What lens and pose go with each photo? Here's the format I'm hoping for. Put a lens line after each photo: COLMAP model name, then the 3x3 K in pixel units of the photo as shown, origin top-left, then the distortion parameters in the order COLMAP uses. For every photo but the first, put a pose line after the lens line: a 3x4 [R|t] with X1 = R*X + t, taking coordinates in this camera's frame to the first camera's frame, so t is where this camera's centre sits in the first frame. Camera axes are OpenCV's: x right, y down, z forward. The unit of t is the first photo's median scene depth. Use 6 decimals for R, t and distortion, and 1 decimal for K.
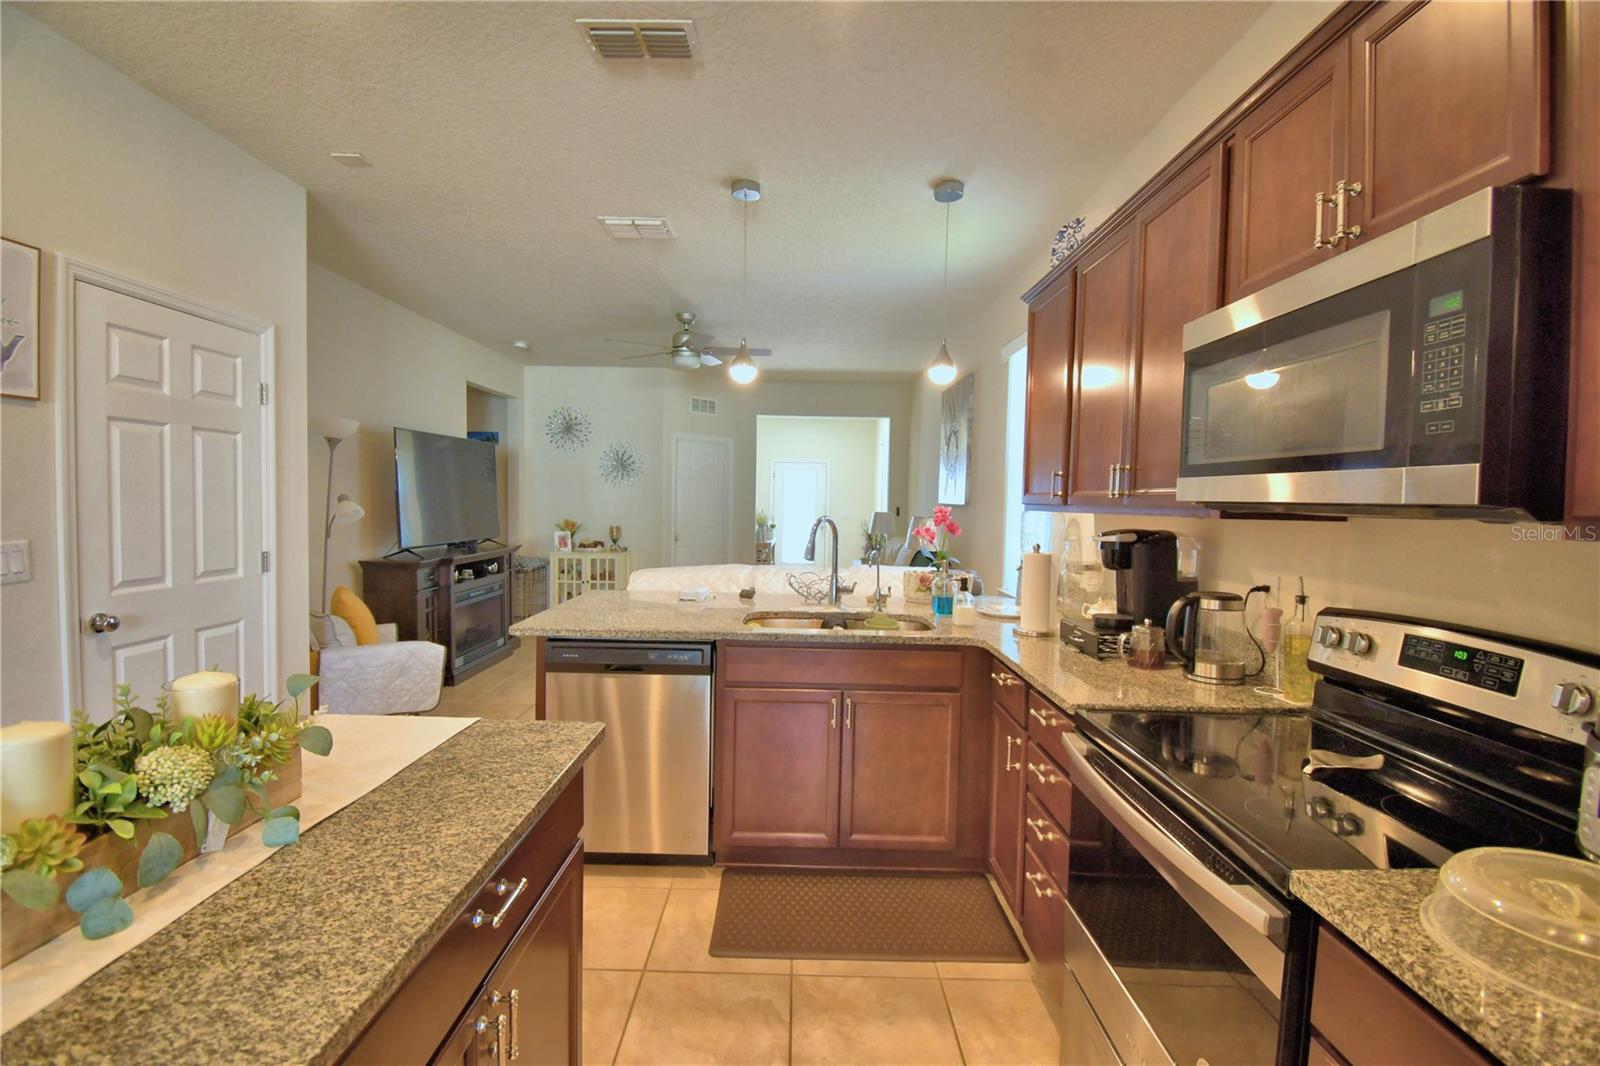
lens RADIAL K [[702.6, 0, 793.6], [0, 702.6, 531.7], [0, 0, 1]] dist [-0.000296, -0.000034]
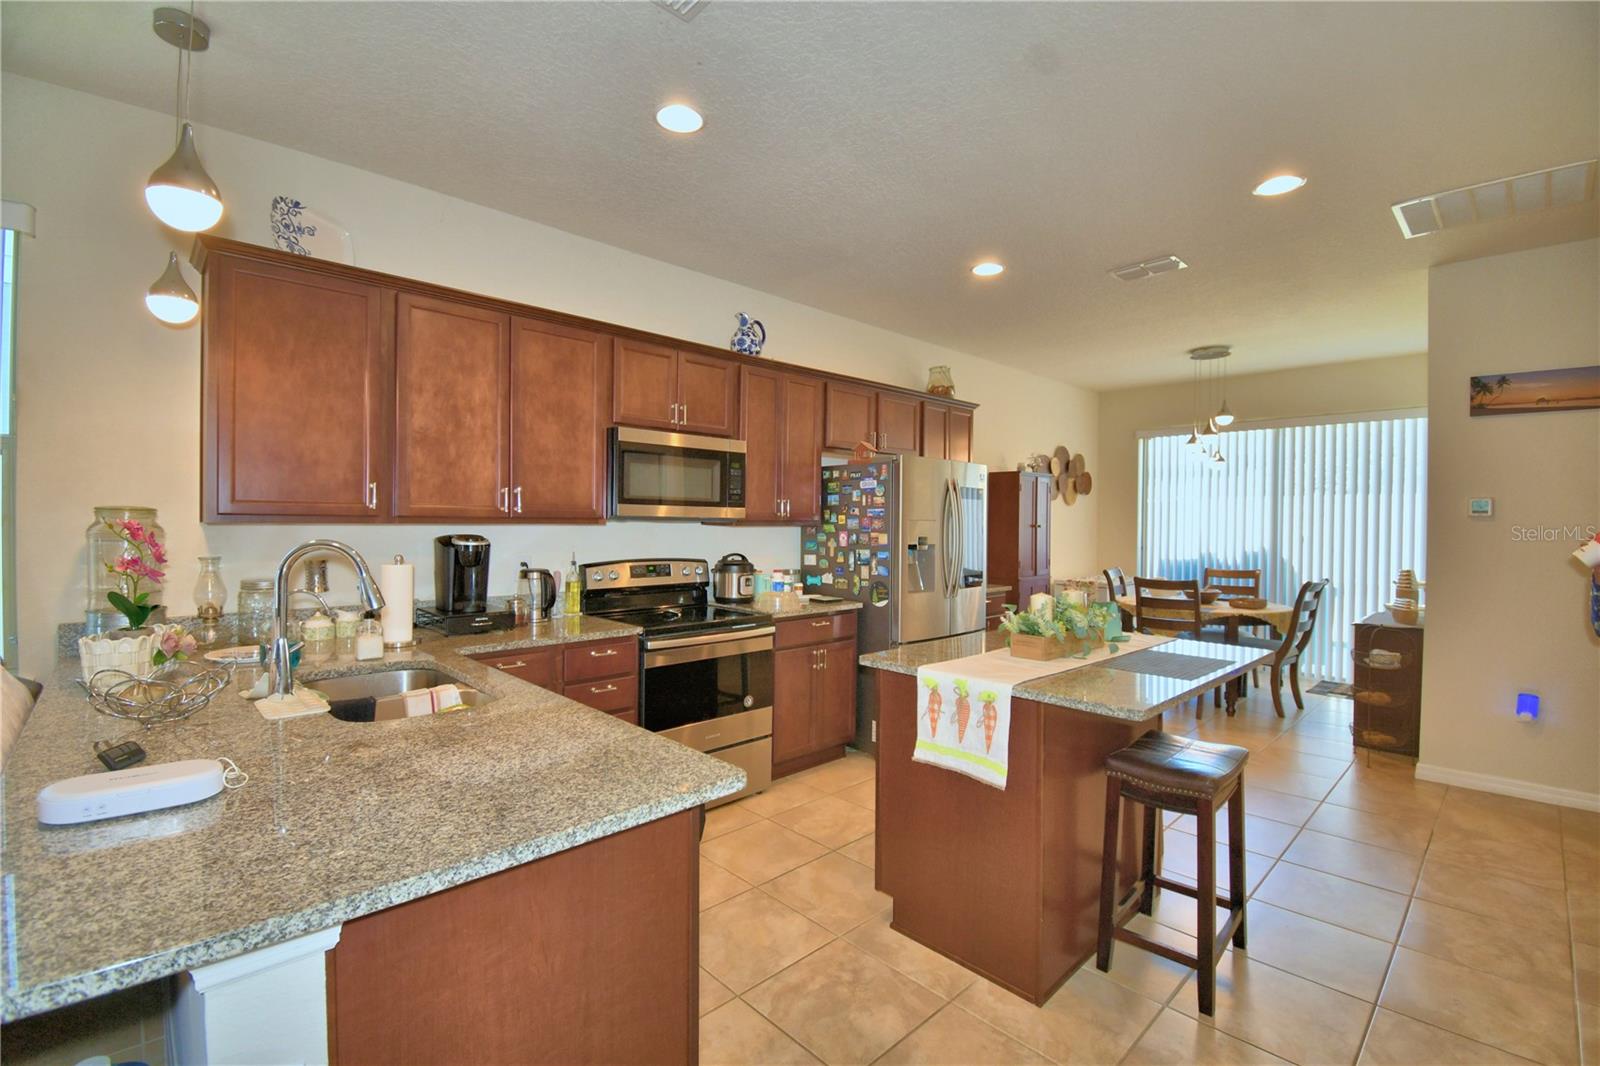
lens RADIAL K [[702.6, 0, 793.6], [0, 702.6, 531.7], [0, 0, 1]] dist [-0.000296, -0.000034]
pose [[-0.690587, -0.032043, 0.722539, -1.285236], [0.015354, 0.998143, 0.058941, -0.113854], [-0.723086, 0.051797, -0.688813, 2.130235]]
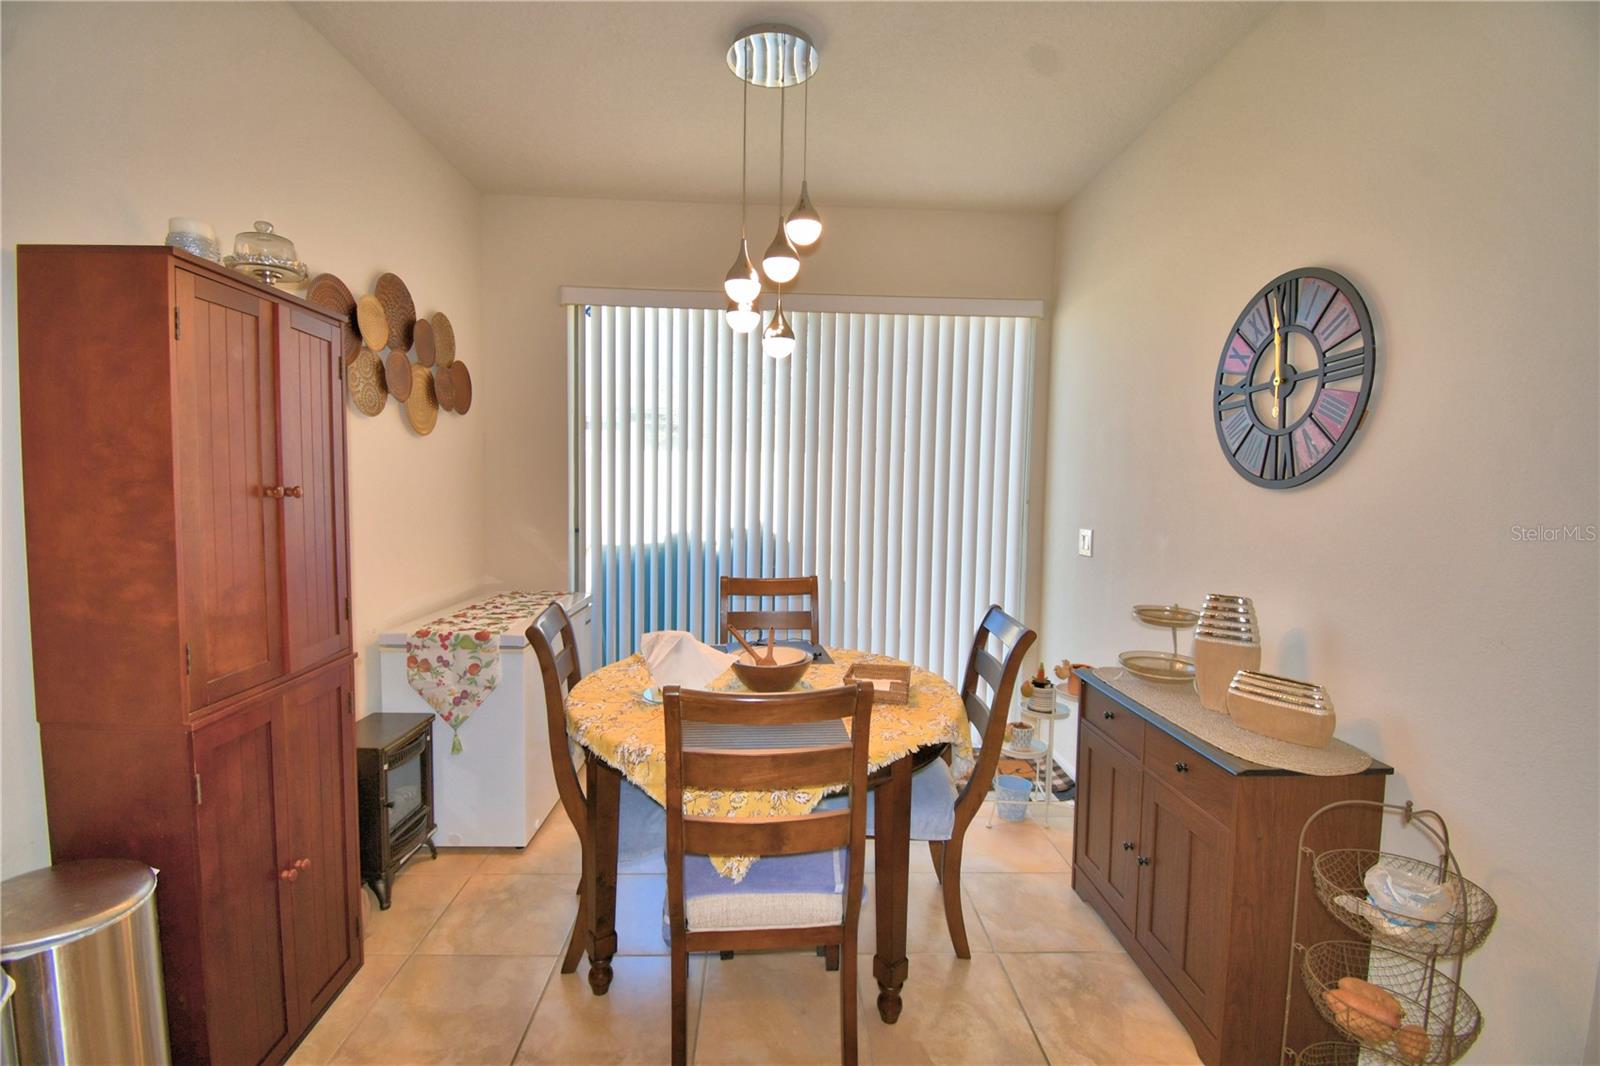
lens RADIAL K [[702.6, 0, 793.6], [0, 702.6, 531.7], [0, 0, 1]] dist [-0.000296, -0.000034]
pose [[-0.998791, -0.030312, -0.038704, -0.110555], [-0.034616, 0.992663, 0.115857, 0.018156], [0.034908, 0.117056, -0.992512, -0.484484]]
